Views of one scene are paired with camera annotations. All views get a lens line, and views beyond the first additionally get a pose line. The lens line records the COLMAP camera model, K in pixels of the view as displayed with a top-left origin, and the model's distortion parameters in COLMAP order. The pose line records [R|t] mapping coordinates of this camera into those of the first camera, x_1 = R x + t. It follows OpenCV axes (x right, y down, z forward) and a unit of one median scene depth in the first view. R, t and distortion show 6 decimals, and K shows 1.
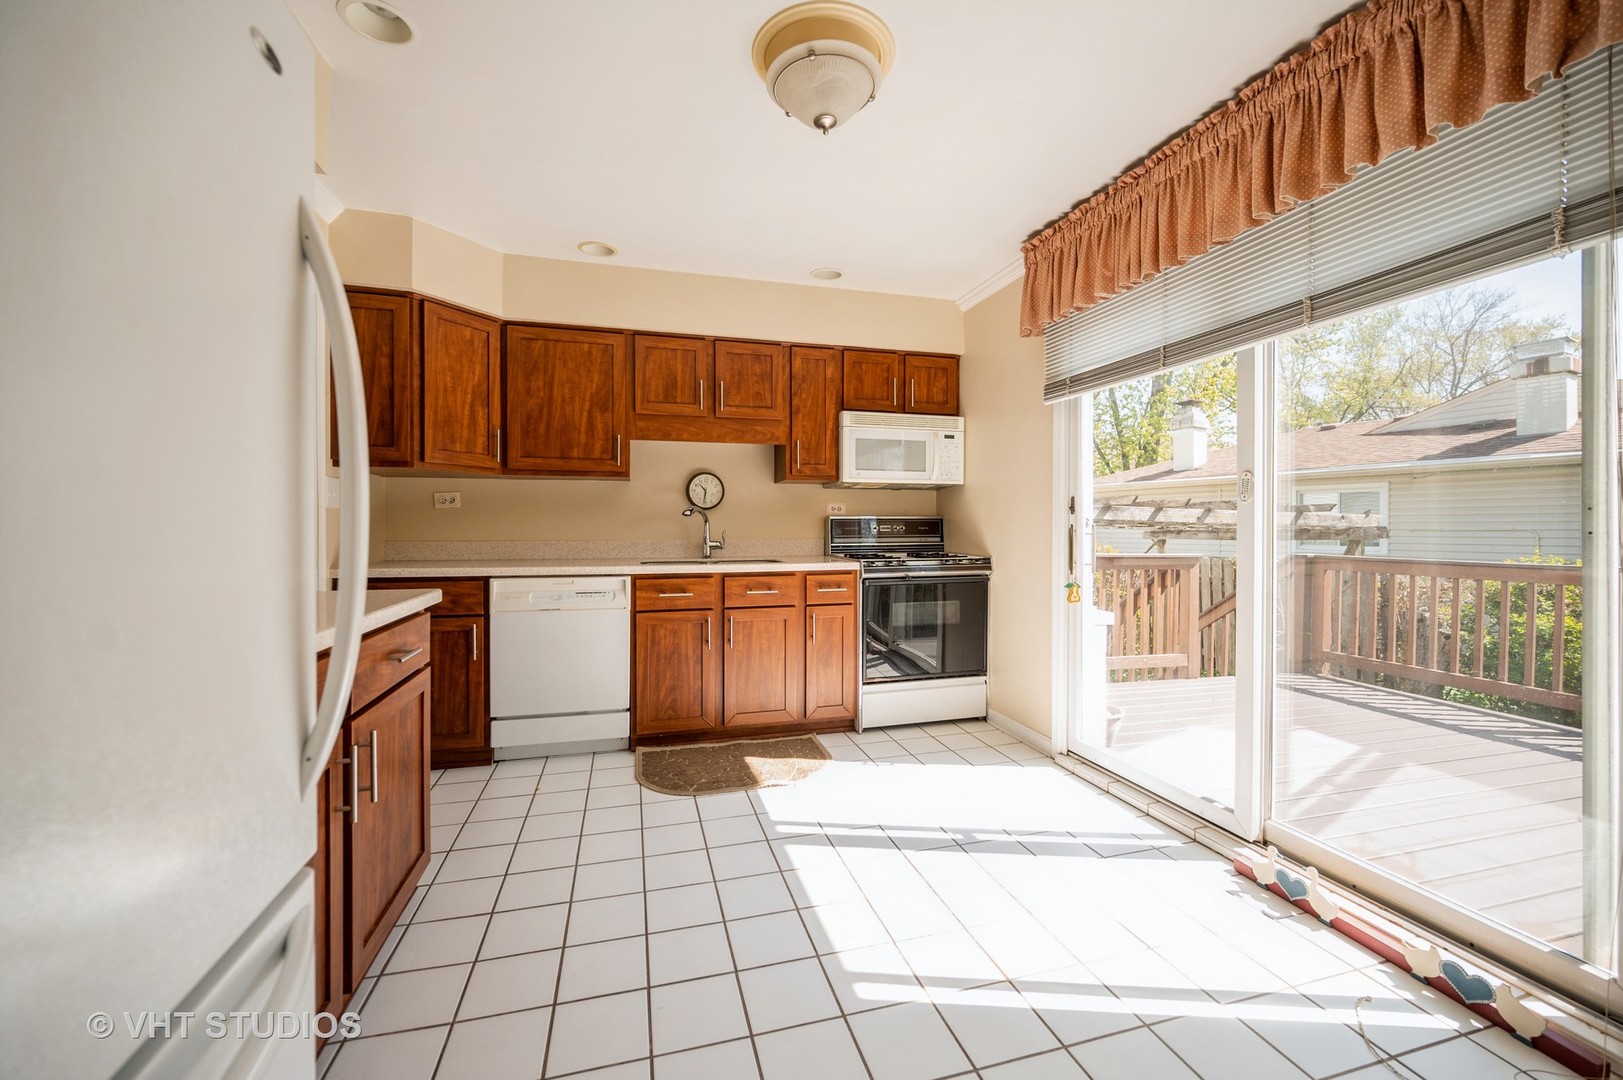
lens RADIAL K [[646.3, 0, 803.1], [0, 646.3, 538.3], [0, 0, 1]] dist [0.000689, -0.001046]
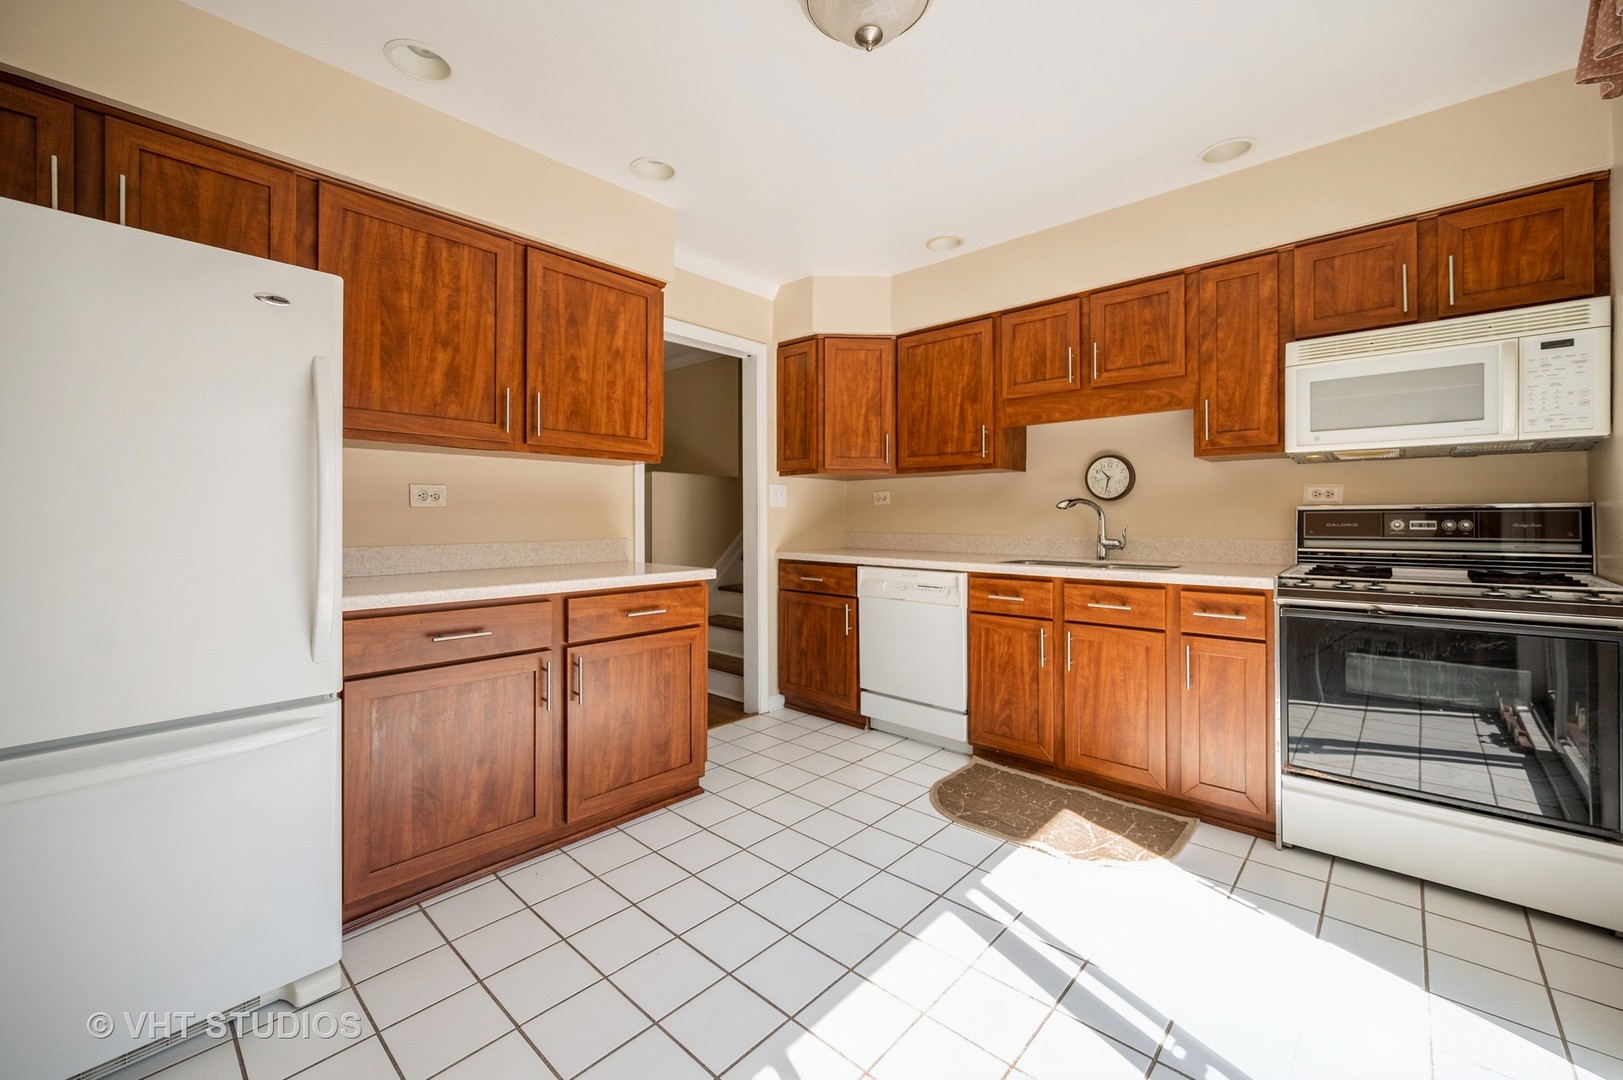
lens RADIAL K [[646.3, 0, 807.0], [0, 646.3, 523.1], [0, 0, 1]] dist [0.000689, -0.001046]
pose [[0.532109, 0.006999, -0.846647, 0.379900], [-0.014340, 0.999897, -0.000747, -0.010562], [0.846554, 0.012538, 0.532155, 0.268880]]
